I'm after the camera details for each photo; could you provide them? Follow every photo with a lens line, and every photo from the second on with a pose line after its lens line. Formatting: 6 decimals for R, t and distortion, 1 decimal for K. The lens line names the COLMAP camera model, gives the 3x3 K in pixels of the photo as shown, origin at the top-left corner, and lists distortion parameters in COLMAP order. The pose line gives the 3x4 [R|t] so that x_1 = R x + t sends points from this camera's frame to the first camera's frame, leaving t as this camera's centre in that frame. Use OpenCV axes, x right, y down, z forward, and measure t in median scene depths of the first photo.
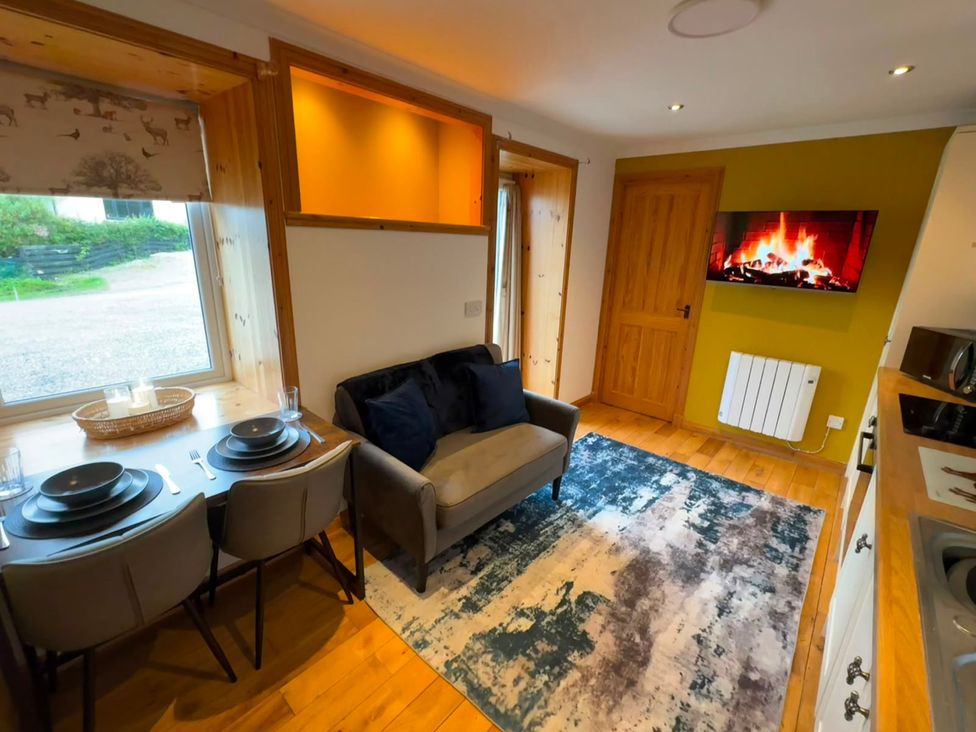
lens RADIAL K [[428.9, 0, 489.5], [0, 428.9, 366.5], [0, 0, 1]] dist [-0.000165, 0.000567]
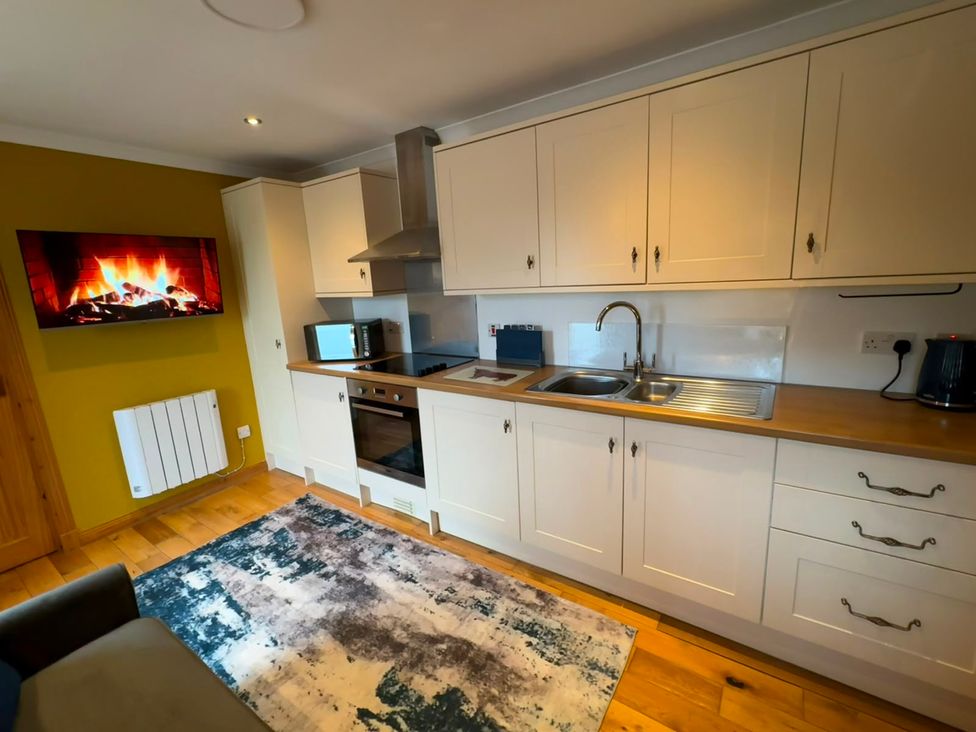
lens RADIAL K [[428.9, 0, 489.5], [0, 428.9, 366.5], [0, 0, 1]] dist [-0.000165, 0.000567]
pose [[-0.123344, -0.234683, 0.964215, -0.375586], [0.323621, 0.909004, 0.262643, -0.142564], [-0.938113, 0.344435, -0.036172, 0.562644]]
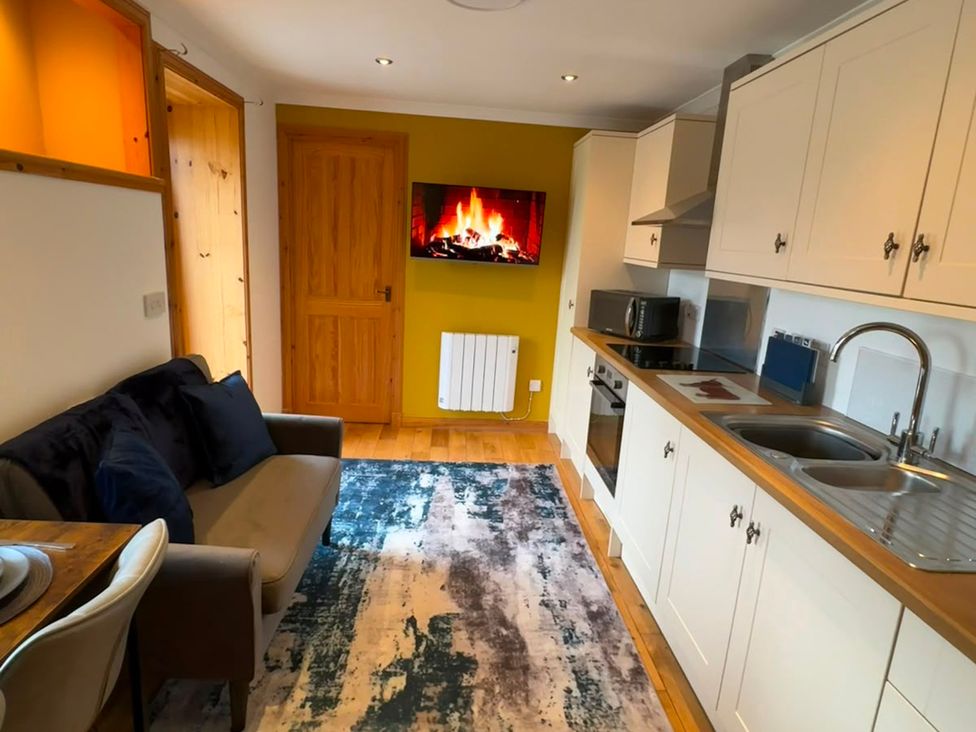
lens RADIAL K [[571.6, 0, 488.0], [0, 571.6, 366.0], [0, 0, 1]] dist [-0.002208, 0.000364]
pose [[0.708688, -0.147480, 0.689935, -0.363856], [0.163126, 0.985662, 0.043135, 0.000526], [-0.686405, 0.081978, 0.722585, 0.055190]]
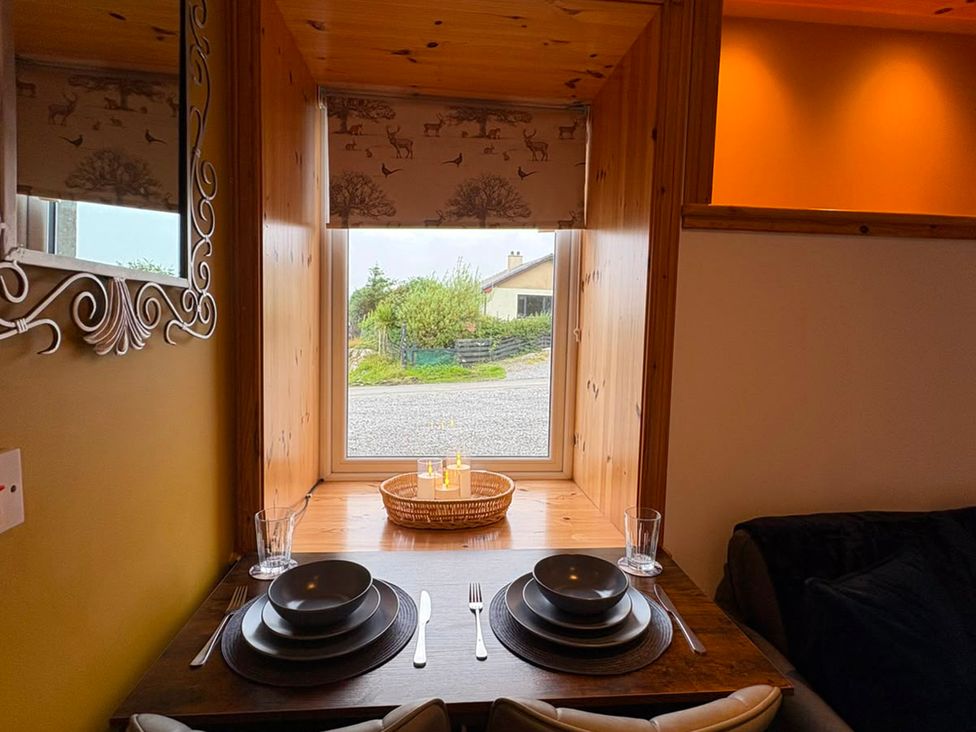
lens RADIAL K [[519.6, 0, 485.9], [0, 519.6, 368.3], [0, 0, 1]] dist [0.000400, 0.000283]
pose [[0.720318, 0.034796, -0.692770, -0.139289], [-0.191638, 0.969851, -0.150545, 0.011134], [0.666646, 0.241201, 0.705270, 0.302652]]
